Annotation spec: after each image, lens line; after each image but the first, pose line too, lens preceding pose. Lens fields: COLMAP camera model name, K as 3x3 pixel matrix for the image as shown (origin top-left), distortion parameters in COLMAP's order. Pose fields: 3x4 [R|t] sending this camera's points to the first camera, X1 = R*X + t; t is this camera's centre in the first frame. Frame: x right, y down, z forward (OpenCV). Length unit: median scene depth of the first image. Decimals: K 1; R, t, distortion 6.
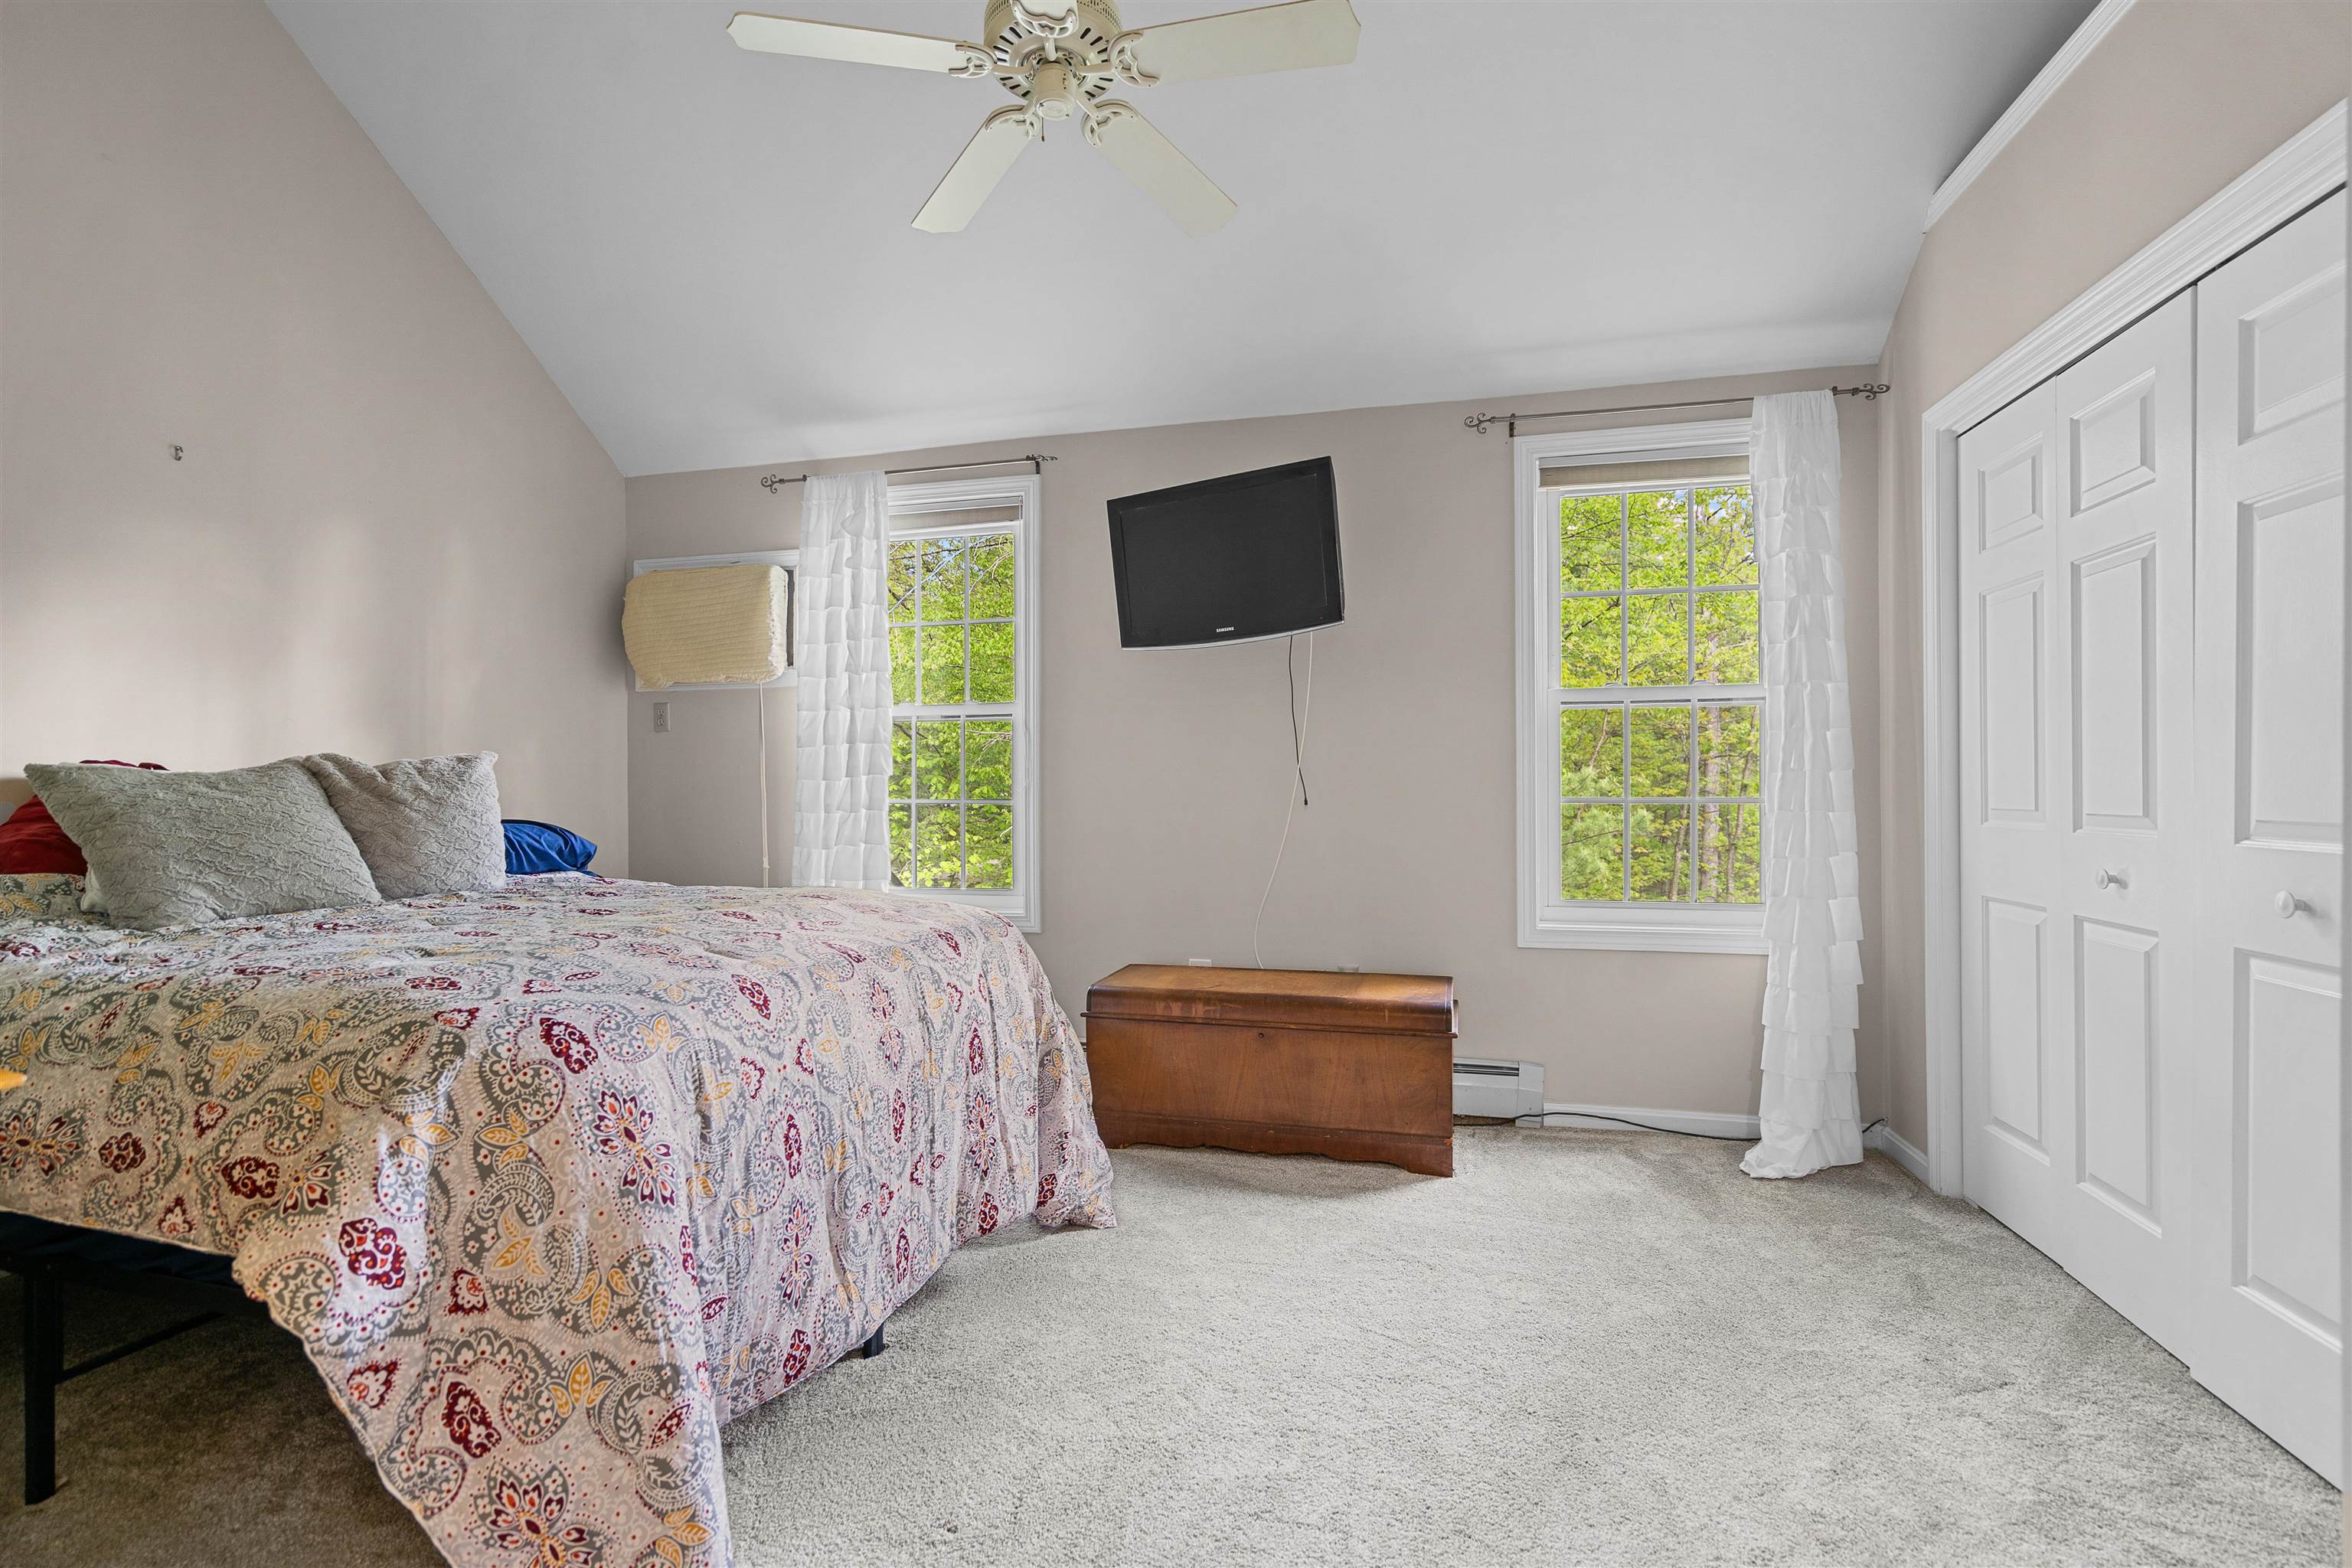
lens RADIAL K [[1053.9, 0, 1174.6], [0, 1053.9, 802.8], [0, 0, 1]] dist [-0.001743, 0.000495]
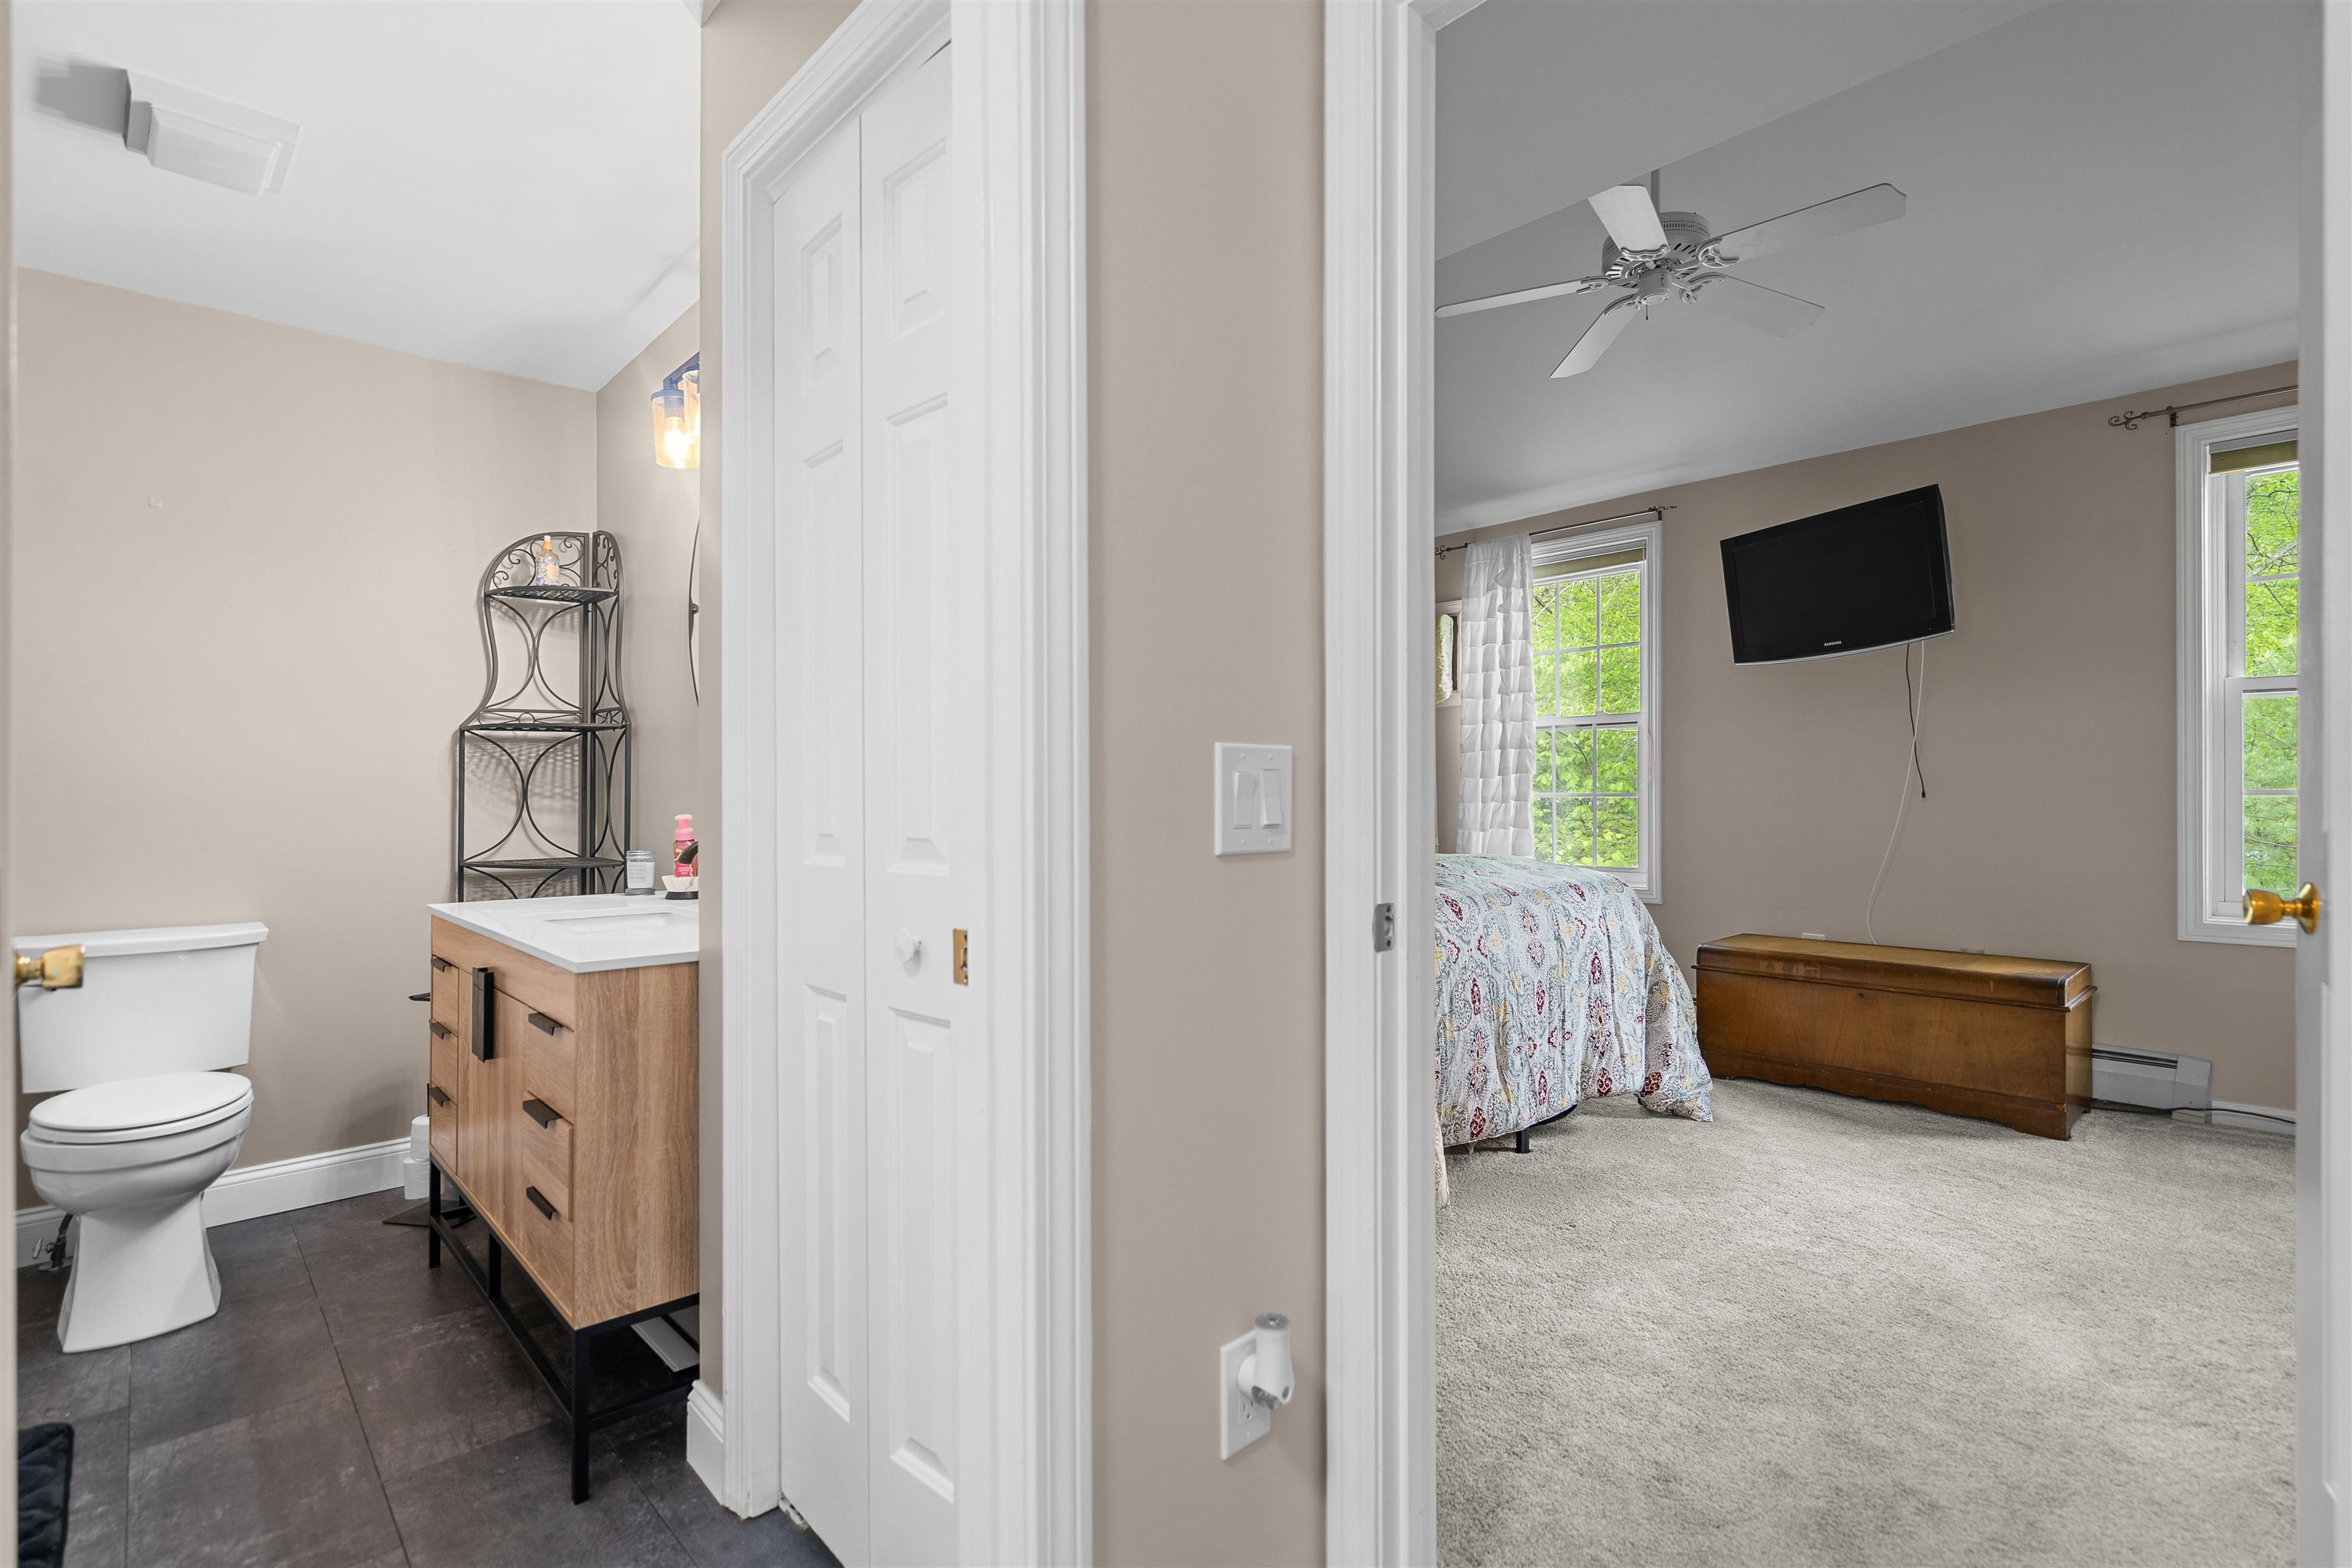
lens RADIAL K [[1053.9, 0, 1174.6], [0, 1053.9, 802.8], [0, 0, 1]] dist [-0.001743, 0.000495]
pose [[0.831617, 0.003931, -0.555336, 0.112986], [-0.002545, 0.999991, 0.003269, 0.008865], [0.555344, -0.001305, 0.831620, -0.442585]]
